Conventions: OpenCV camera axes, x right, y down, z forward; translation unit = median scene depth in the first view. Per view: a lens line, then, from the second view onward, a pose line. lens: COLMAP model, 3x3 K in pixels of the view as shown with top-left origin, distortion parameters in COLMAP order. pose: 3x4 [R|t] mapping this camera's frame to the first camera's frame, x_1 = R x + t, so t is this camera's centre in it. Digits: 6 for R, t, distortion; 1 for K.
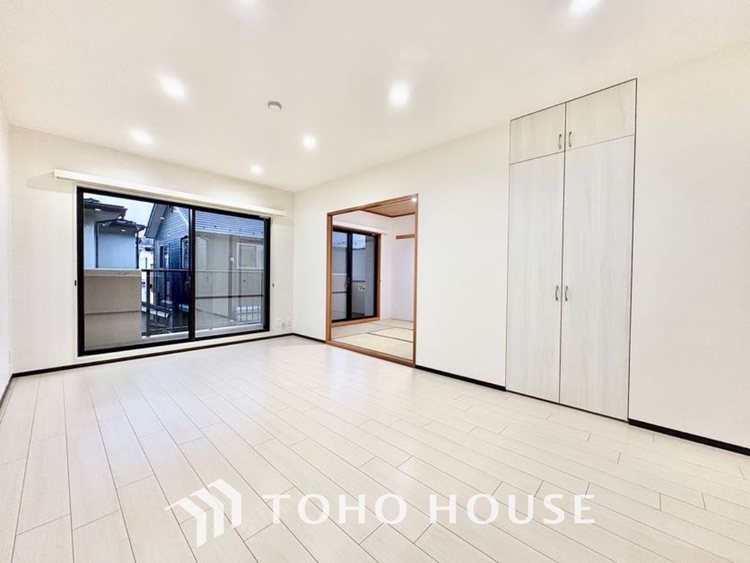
lens RADIAL K [[300.4, 0, 374.5], [0, 300.4, 279.1], [0, 0, 1]] dist [0.000978, 0.000561]
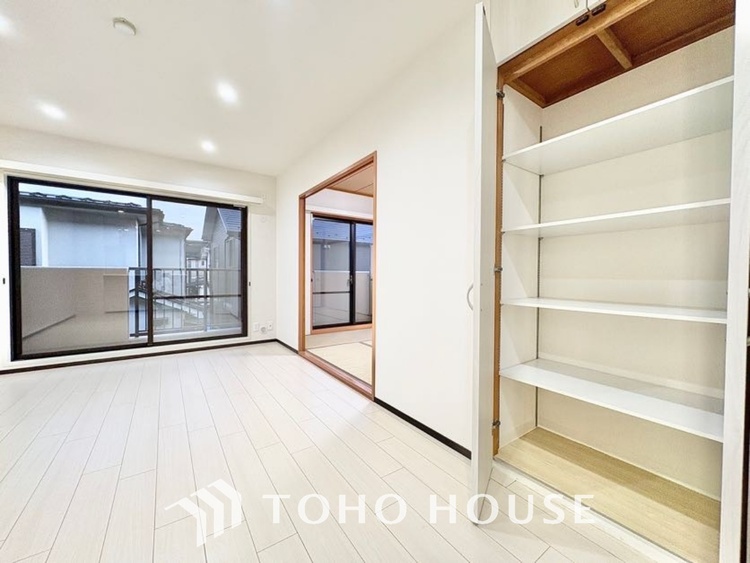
lens RADIAL K [[300.4, 0, 377.1], [0, 300.4, 286.2], [0, 0, 1]] dist [0.000978, 0.000561]
pose [[0.979996, 0.002415, -0.199001, 0.198058], [0.003313, 0.999590, 0.028446, 0.002822], [0.198988, -0.028537, 0.979586, 0.217597]]
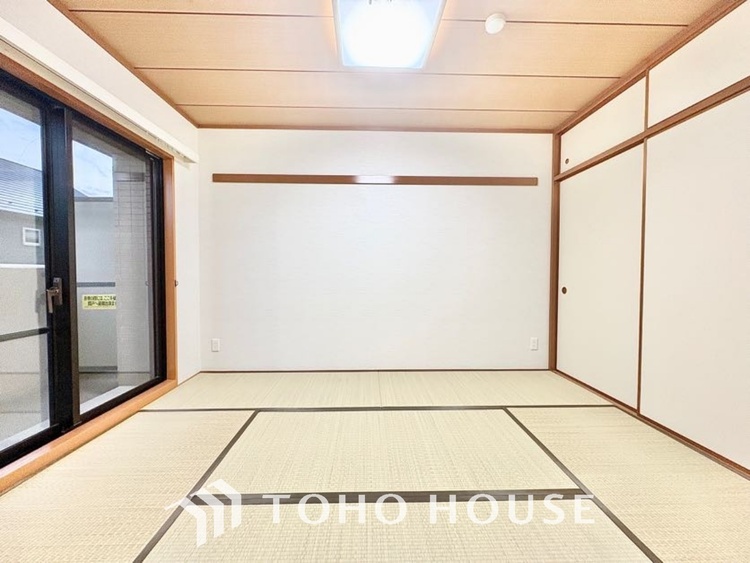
lens RADIAL K [[300.4, 0, 373.7], [0, 300.4, 280.0], [0, 0, 1]] dist [0.000978, 0.000561]
pose [[0.712980, -0.031955, 0.700456, -0.092287], [0.013660, 0.999404, 0.031688, -0.009657], [-0.701052, -0.013025, 0.712992, 0.770114]]
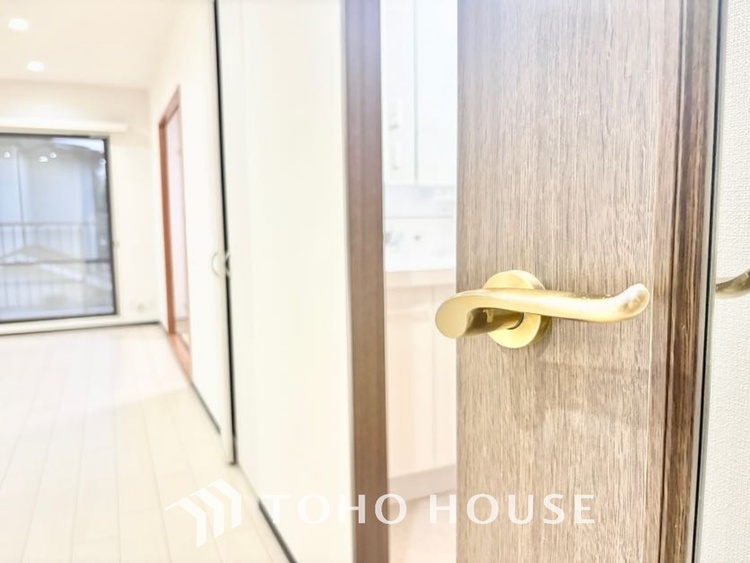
lens RADIAL K [[577.1, 0, 370.2], [0, 577.1, 278.0], [0, 0, 1]] dist [0.000292, 0.002181]
pose [[0.928604, 0.010059, -0.370936, 0.611249], [0.030787, 0.994098, 0.104029, -0.019996], [0.369793, -0.108022, 0.922813, 0.065977]]
